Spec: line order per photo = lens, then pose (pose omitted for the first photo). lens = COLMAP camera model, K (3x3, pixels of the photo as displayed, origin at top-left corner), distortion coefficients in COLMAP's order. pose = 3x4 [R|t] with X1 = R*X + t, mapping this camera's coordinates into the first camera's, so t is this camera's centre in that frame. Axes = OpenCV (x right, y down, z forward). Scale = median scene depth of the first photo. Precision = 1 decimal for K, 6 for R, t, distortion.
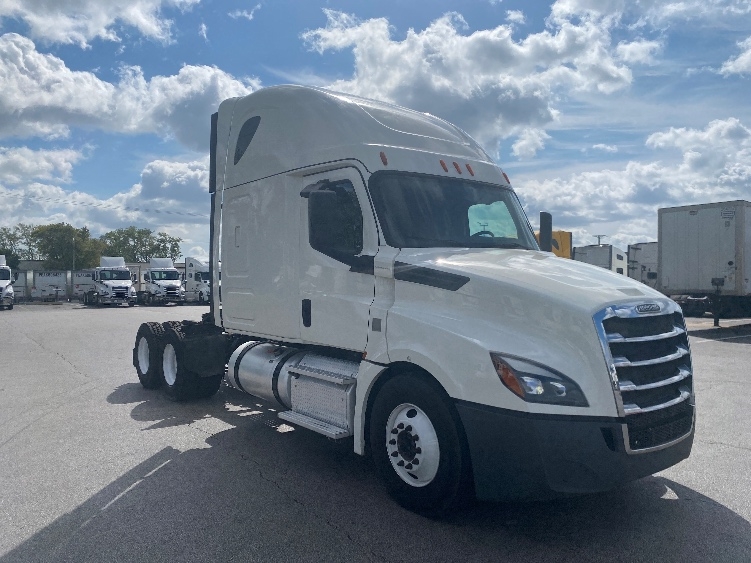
lens RADIAL K [[602.5, 0, 378.2], [0, 602.5, 283.6], [0, 0, 1]] dist [0.014437, -0.029952]
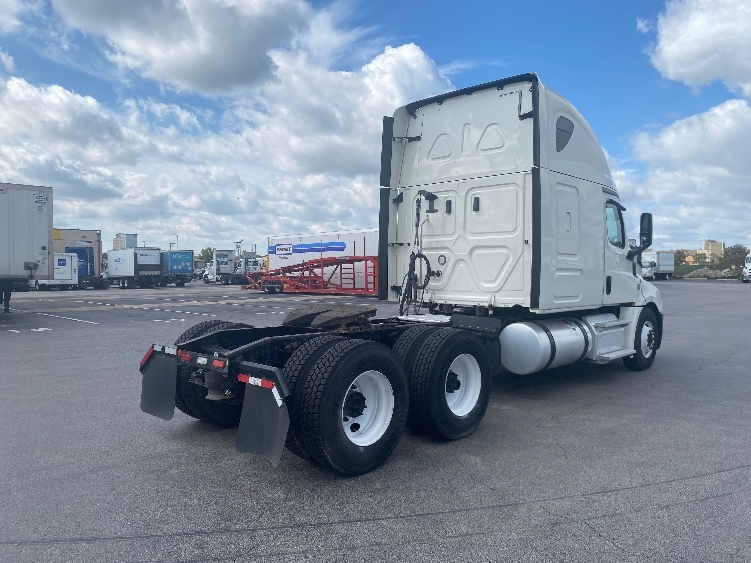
lens RADIAL K [[602.5, 0, 376.6], [0, 602.5, 279.8], [0, 0, 1]] dist [0.014437, -0.029952]
pose [[-0.181046, -0.018051, 0.983309, -1.772087], [0.002307, 0.999821, 0.018779, 0.006484], [-0.983472, 0.005669, -0.180972, 2.196532]]
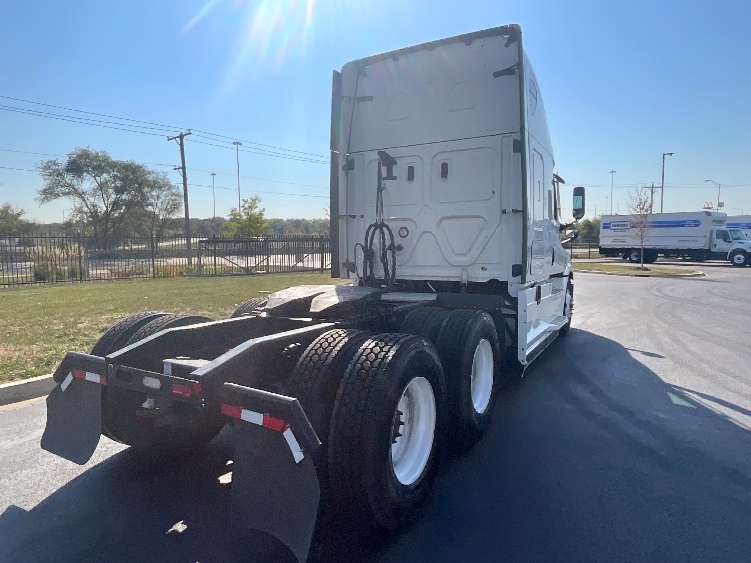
lens RADIAL K [[491.7, 0, 371.8], [0, 491.7, 284.3], [0, 0, 1]] dist [0.000115, 0.002648]
pose [[-0.393023, -0.070590, 0.916815, -1.283891], [0.007573, 0.996767, 0.079992, 0.015925], [-0.919497, 0.038382, -0.391218, 2.286734]]
